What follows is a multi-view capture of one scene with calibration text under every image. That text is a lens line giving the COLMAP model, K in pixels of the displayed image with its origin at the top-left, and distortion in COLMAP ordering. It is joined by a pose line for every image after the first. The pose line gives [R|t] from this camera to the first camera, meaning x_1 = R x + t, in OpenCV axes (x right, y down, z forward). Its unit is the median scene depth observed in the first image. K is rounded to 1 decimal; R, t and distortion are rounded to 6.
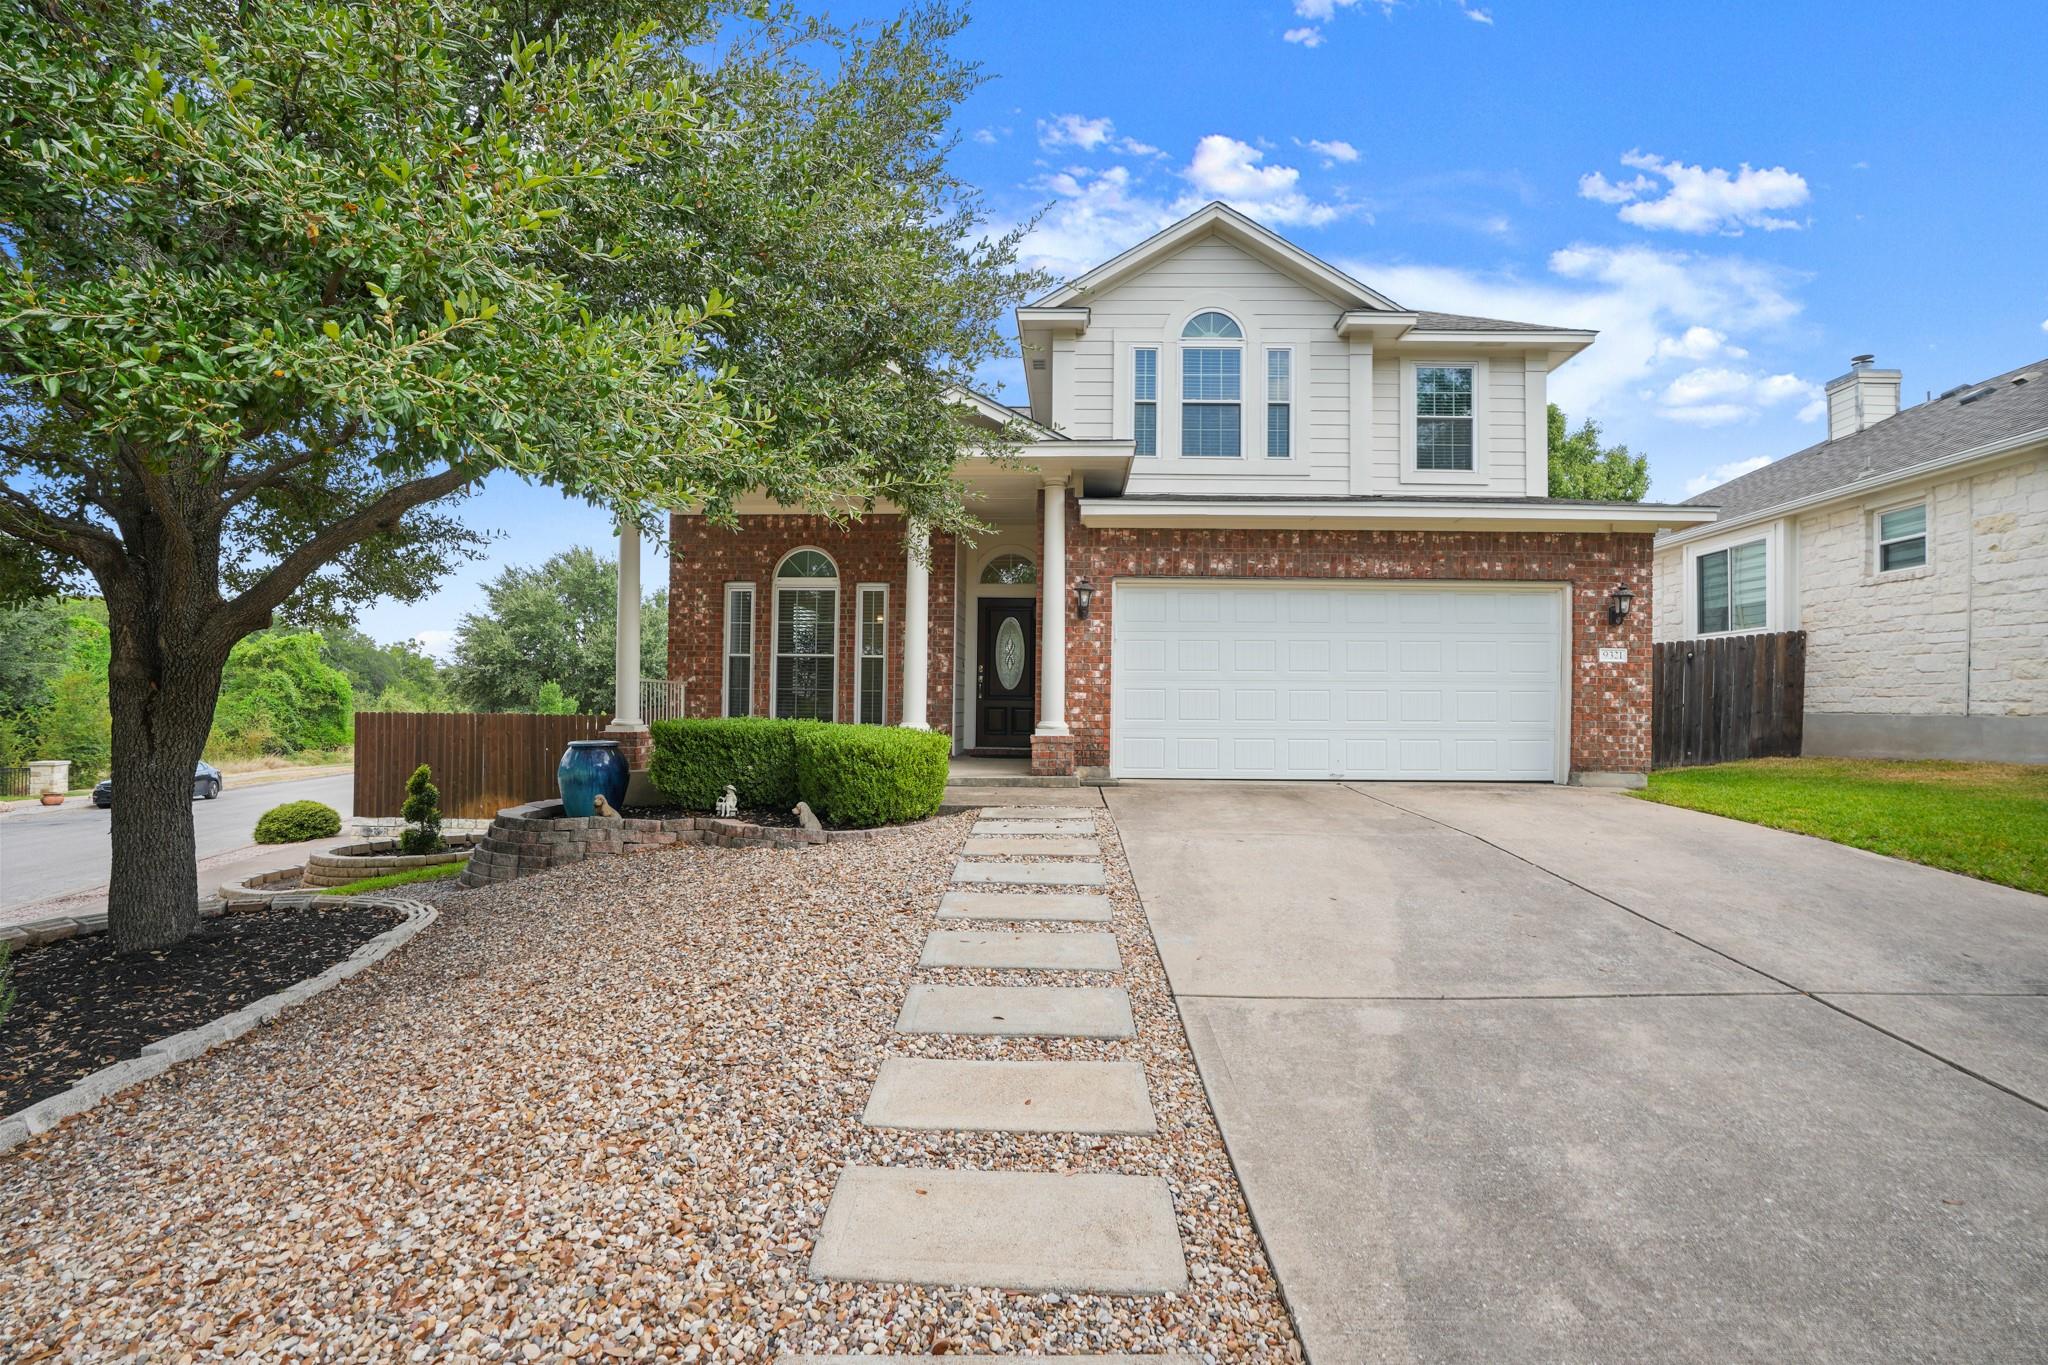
lens RADIAL K [[940.9, 0, 1008.1], [0, 940.9, 691.8], [0, 0, 1]] dist [-0.010376, 0.000792]
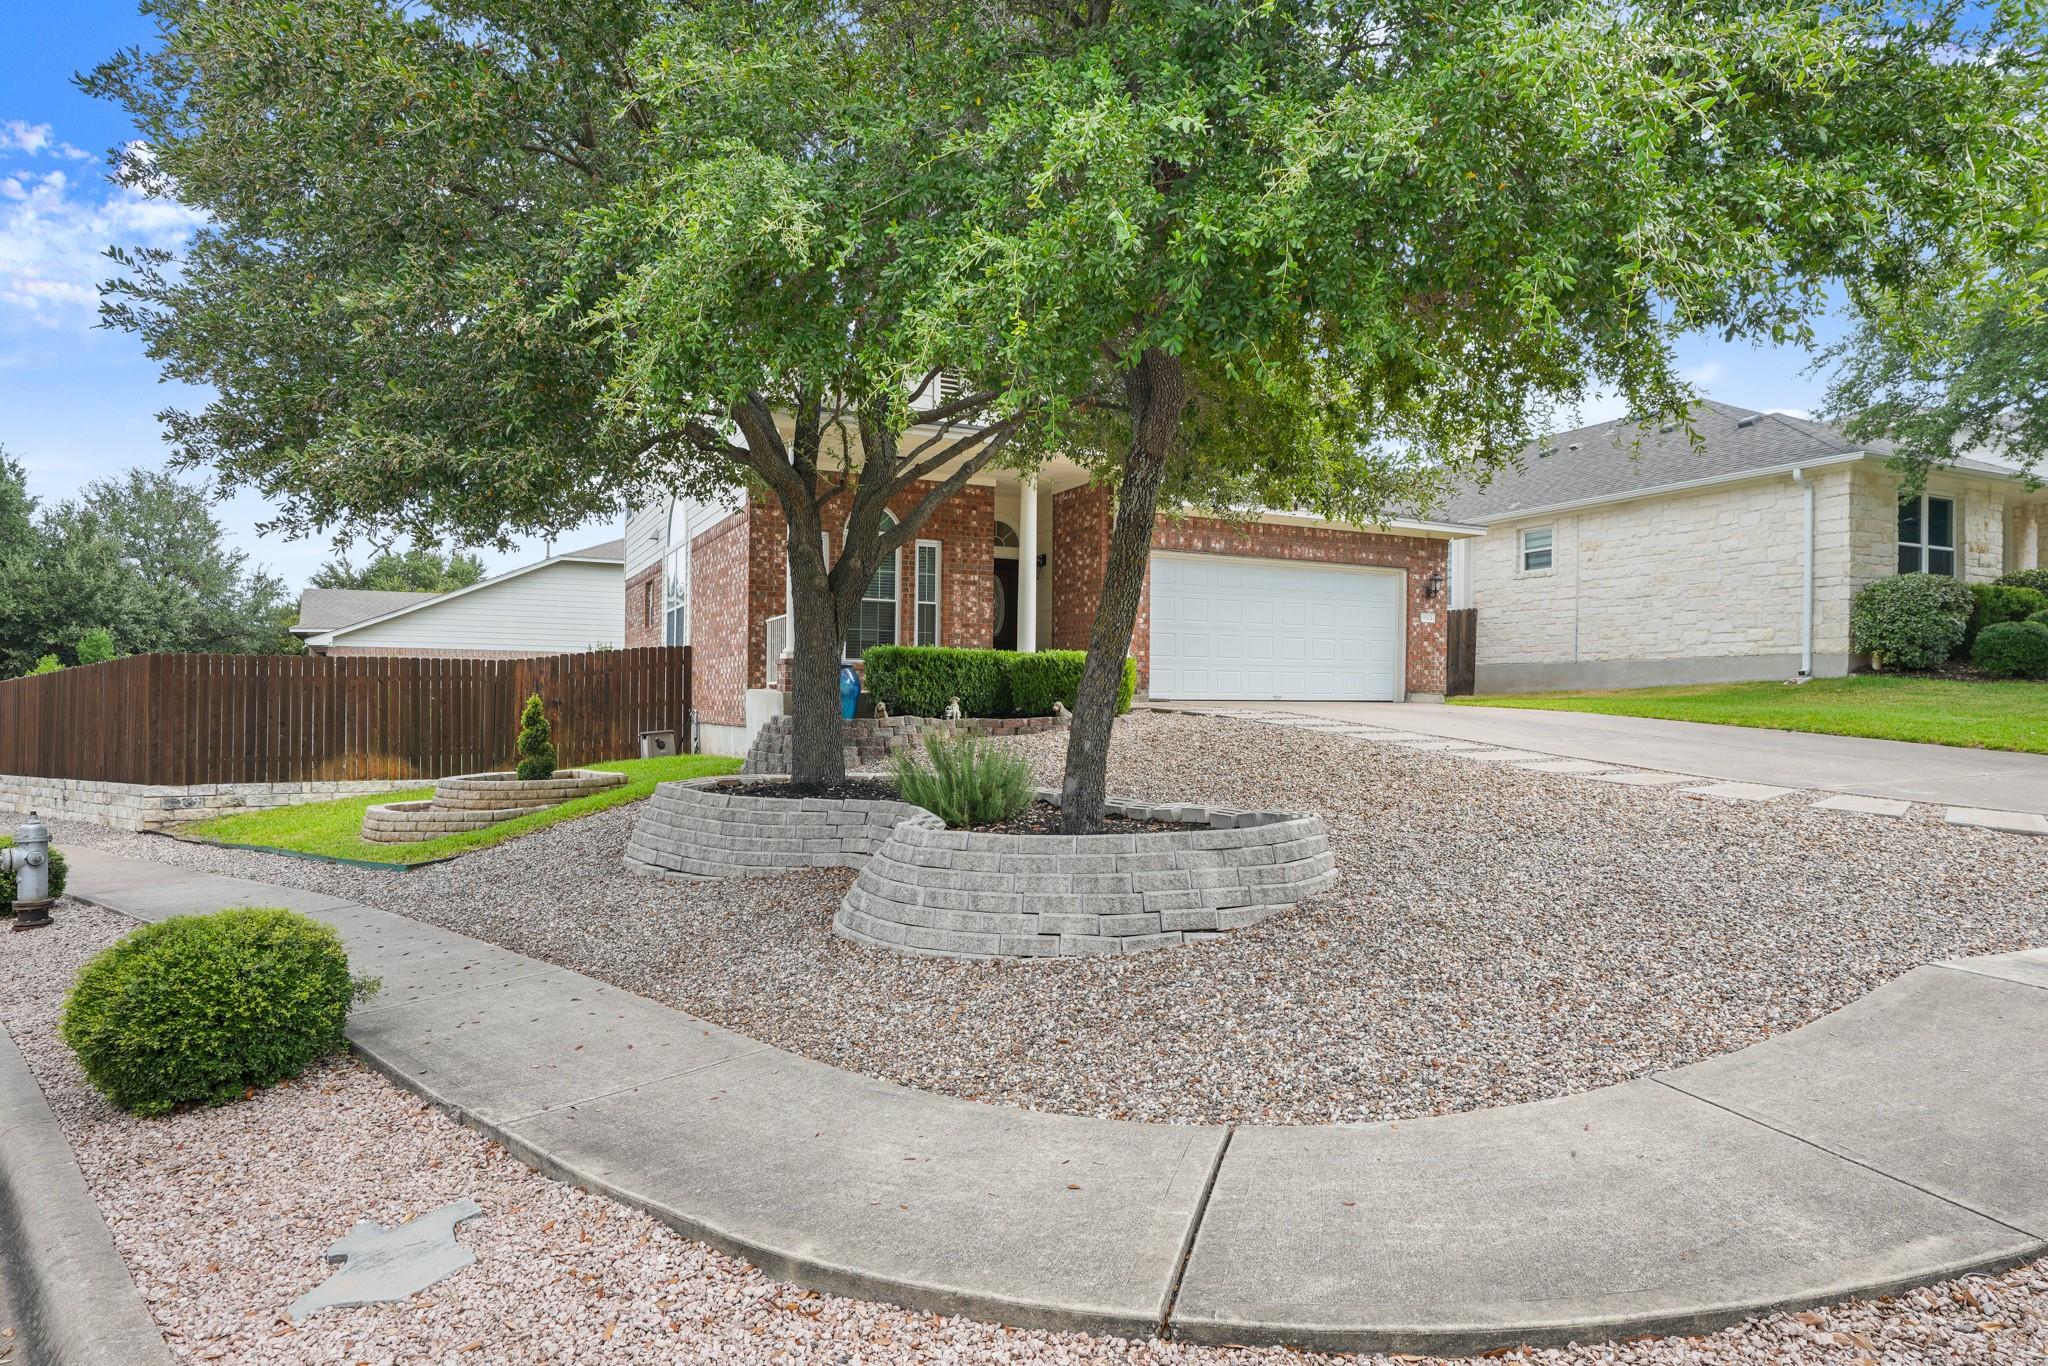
lens RADIAL K [[1271.4, 0, 1036.1], [0, 1271.4, 674.5], [0, 0, 1]] dist [0.021876, -0.001243]
pose [[0.870875, 0.007816, 0.491442, -0.891350], [-0.004562, 0.999959, -0.007819, 0.069582], [-0.491483, 0.004567, 0.870875, -0.479971]]
